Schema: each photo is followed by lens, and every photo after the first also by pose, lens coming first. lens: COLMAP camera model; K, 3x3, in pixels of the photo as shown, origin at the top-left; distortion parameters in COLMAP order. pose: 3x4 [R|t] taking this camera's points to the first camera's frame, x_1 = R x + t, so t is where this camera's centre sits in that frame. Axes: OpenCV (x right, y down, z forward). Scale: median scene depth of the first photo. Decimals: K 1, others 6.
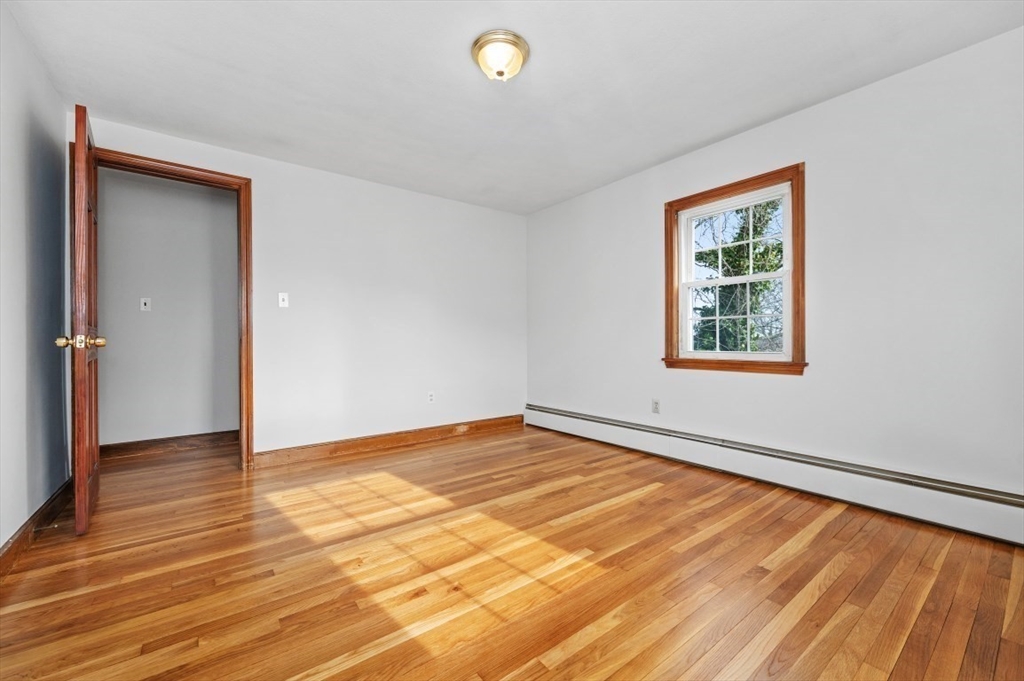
lens RADIAL K [[406.3, 0, 507.2], [0, 406.3, 337.4], [0, 0, 1]] dist [-0.000224, -0.000022]
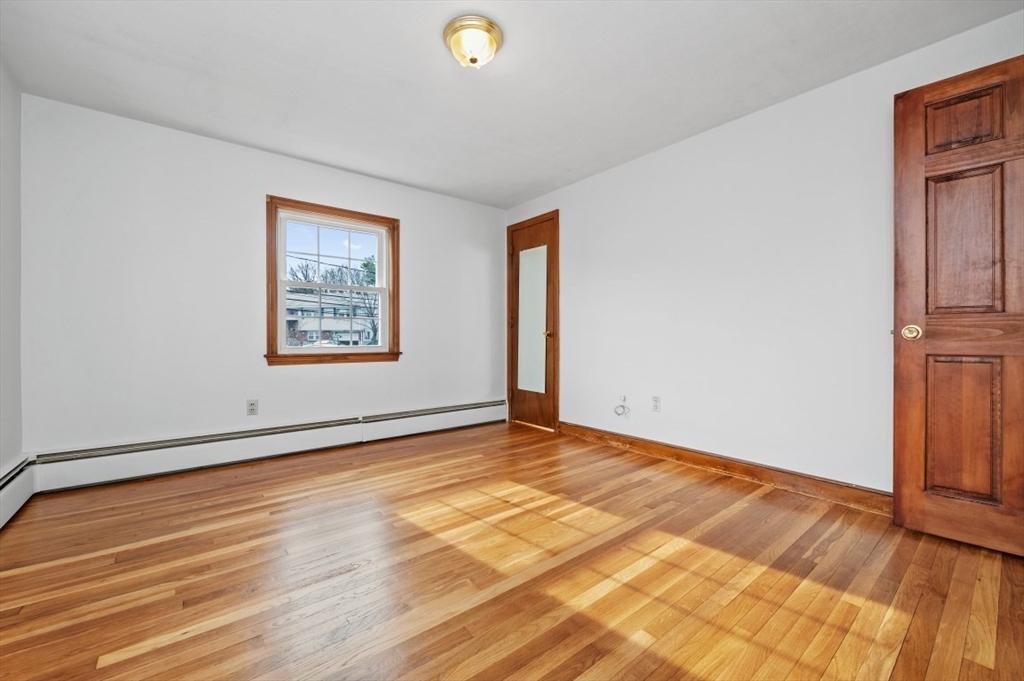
lens RADIAL K [[409.3, 0, 505.0], [0, 409.3, 343.0], [0, 0, 1]] dist [-0.009357, -0.000130]
pose [[-0.999607, 0.004851, -0.027603, -0.055158], [0.004694, 0.999972, 0.005763, 0.020184], [0.027630, 0.005632, -0.999602, 1.700258]]
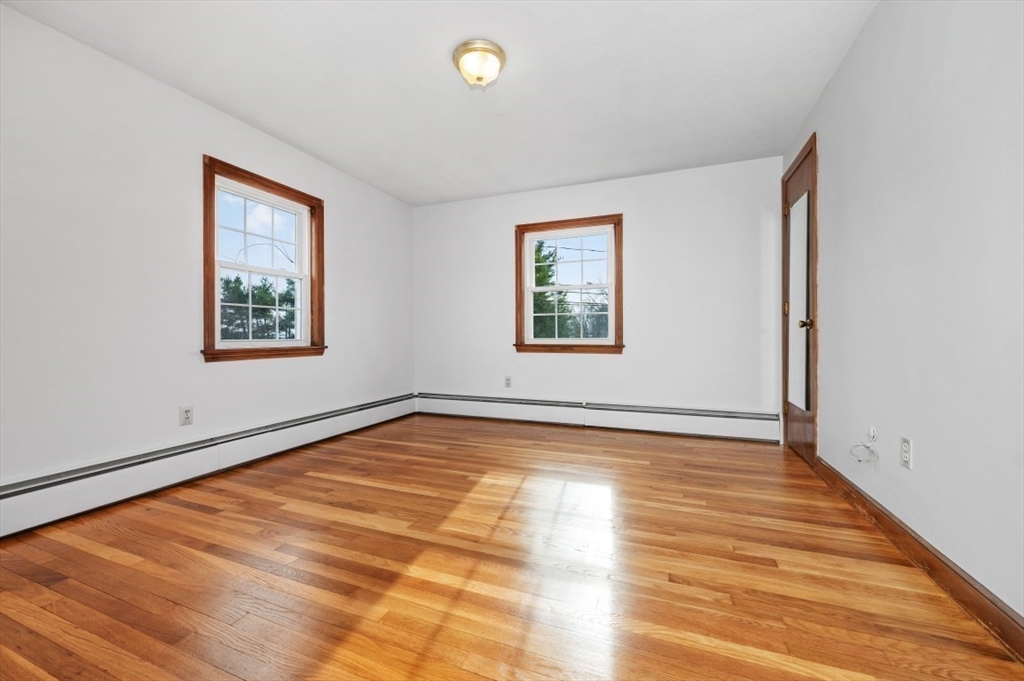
lens RADIAL K [[406.3, 0, 507.2], [0, 406.3, 337.4], [0, 0, 1]] dist [-0.000224, -0.000022]
pose [[-0.517291, 0.003354, 0.855803, -0.845945], [-0.000639, 0.999991, -0.004306, 0.041169], [-0.855810, -0.002774, -0.517283, 1.292742]]
